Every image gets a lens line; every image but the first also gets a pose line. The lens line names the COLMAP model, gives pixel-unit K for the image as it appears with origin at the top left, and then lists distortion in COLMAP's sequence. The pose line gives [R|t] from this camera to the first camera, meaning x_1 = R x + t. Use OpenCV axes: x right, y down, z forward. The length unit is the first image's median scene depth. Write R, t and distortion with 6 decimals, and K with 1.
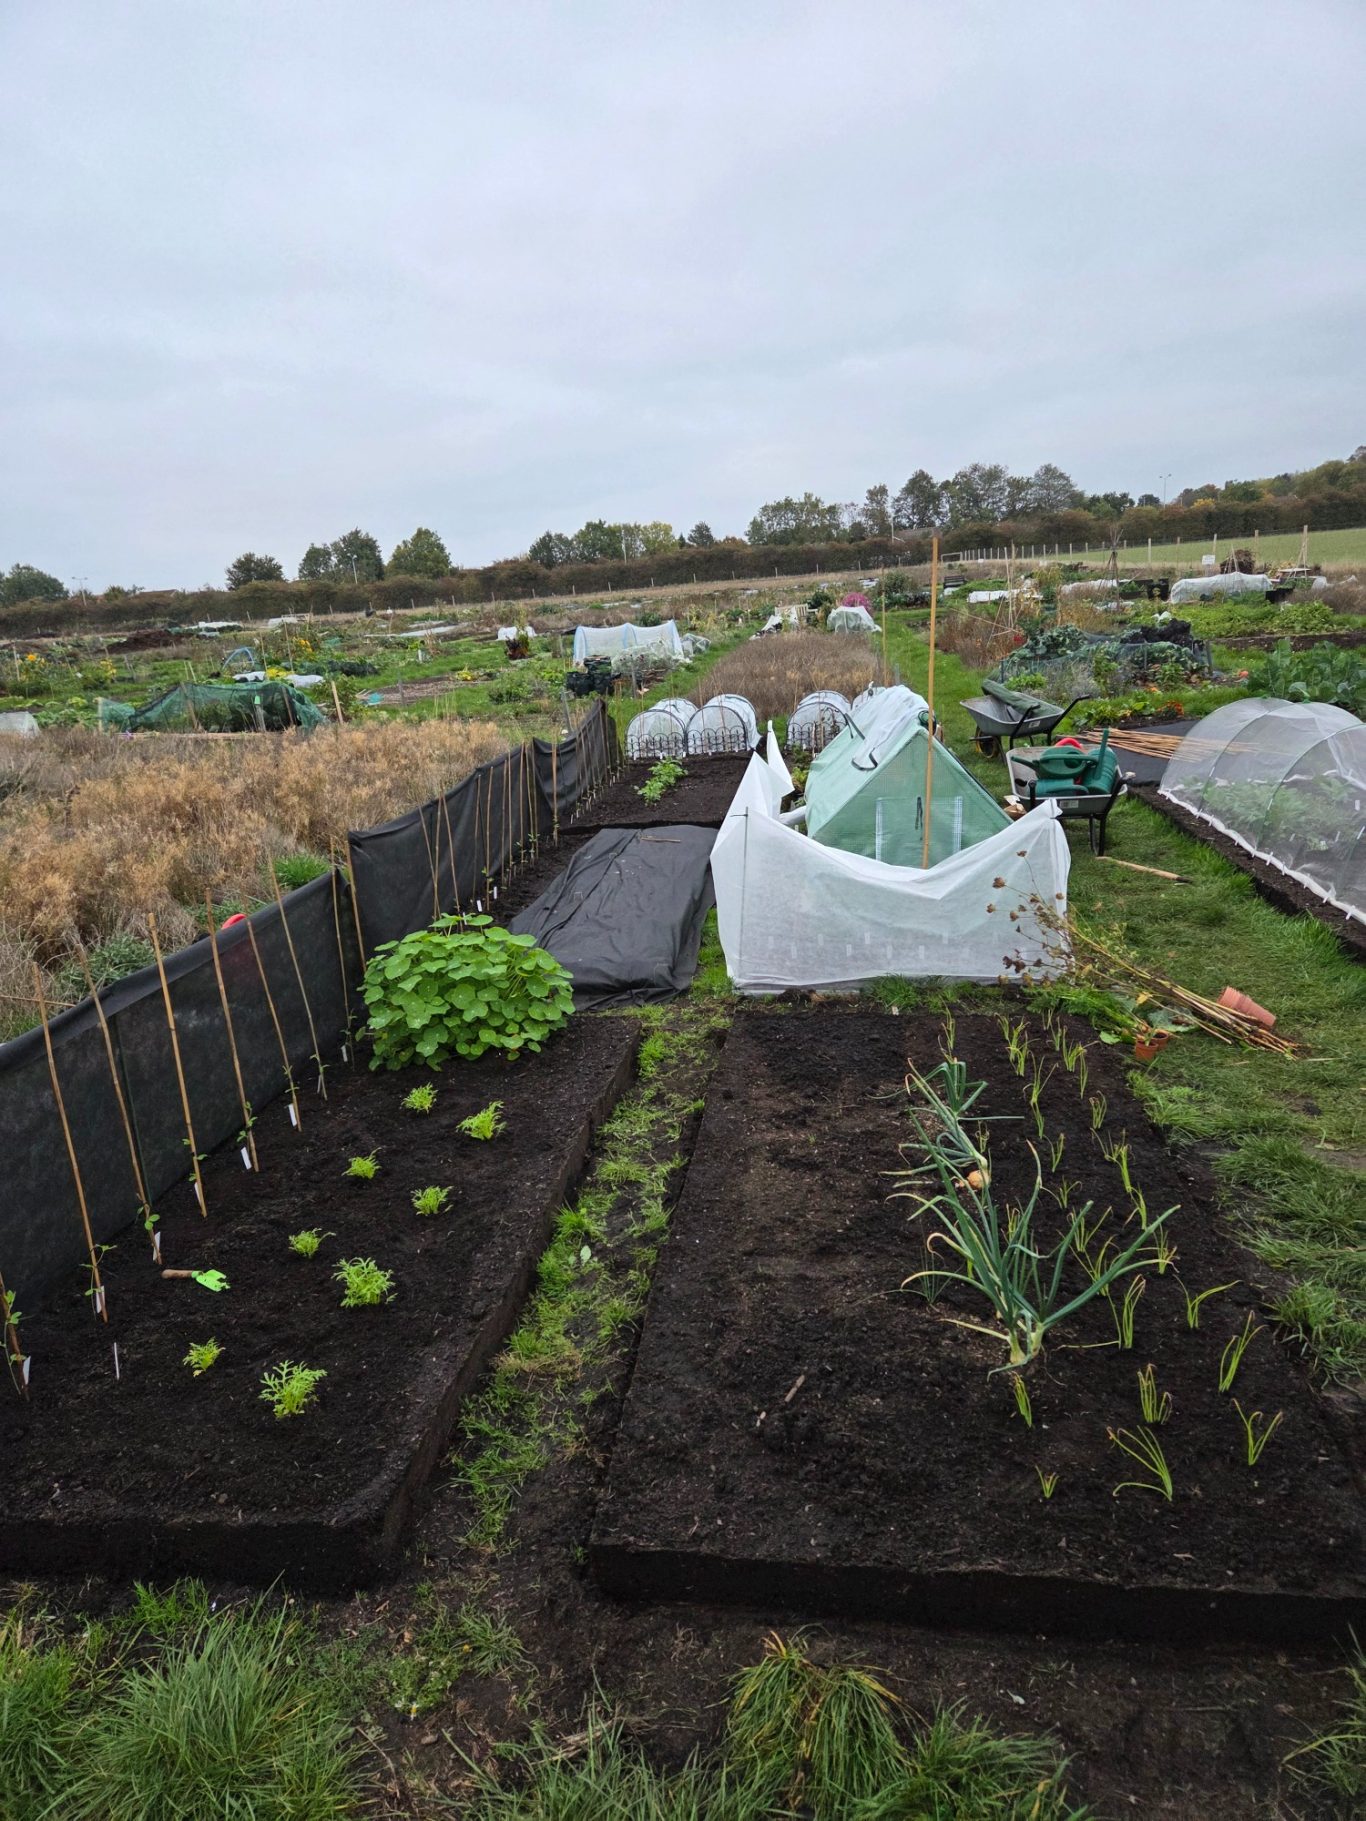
lens RADIAL K [[1229.8, 0, 690.5], [0, 1229.8, 930.4], [0, 0, 1]] dist [0.077930, -0.068462]
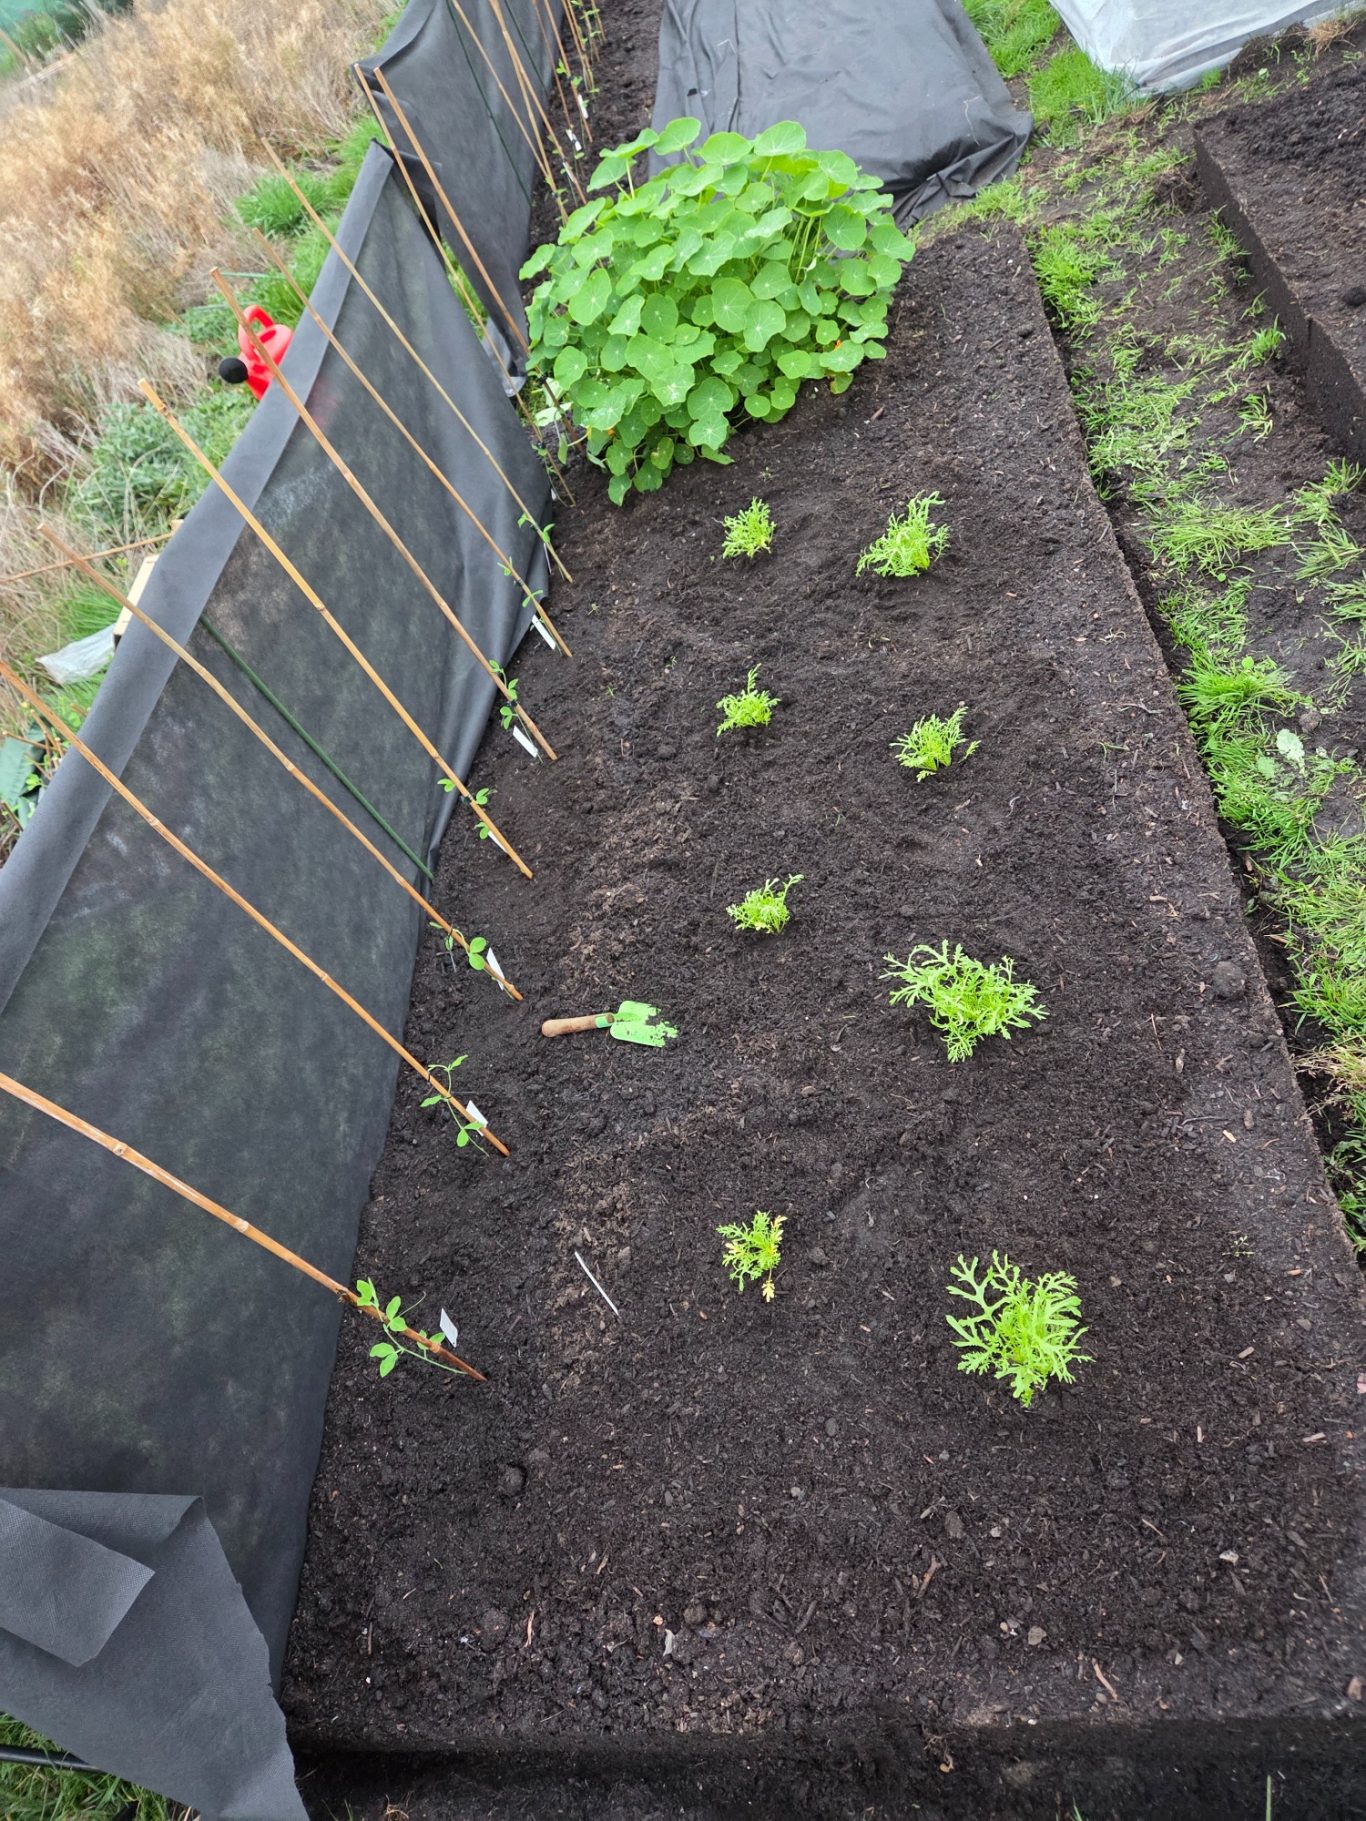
lens RADIAL K [[1229.8, 0, 690.5], [0, 1229.8, 930.4], [0, 0, 1]] dist [0.077930, -0.068462]
pose [[0.935539, -0.297797, -0.189955, -0.097807], [0.353213, 0.784748, 0.509325, -0.007546], [-0.002608, -0.543588, 0.839348, 0.226121]]
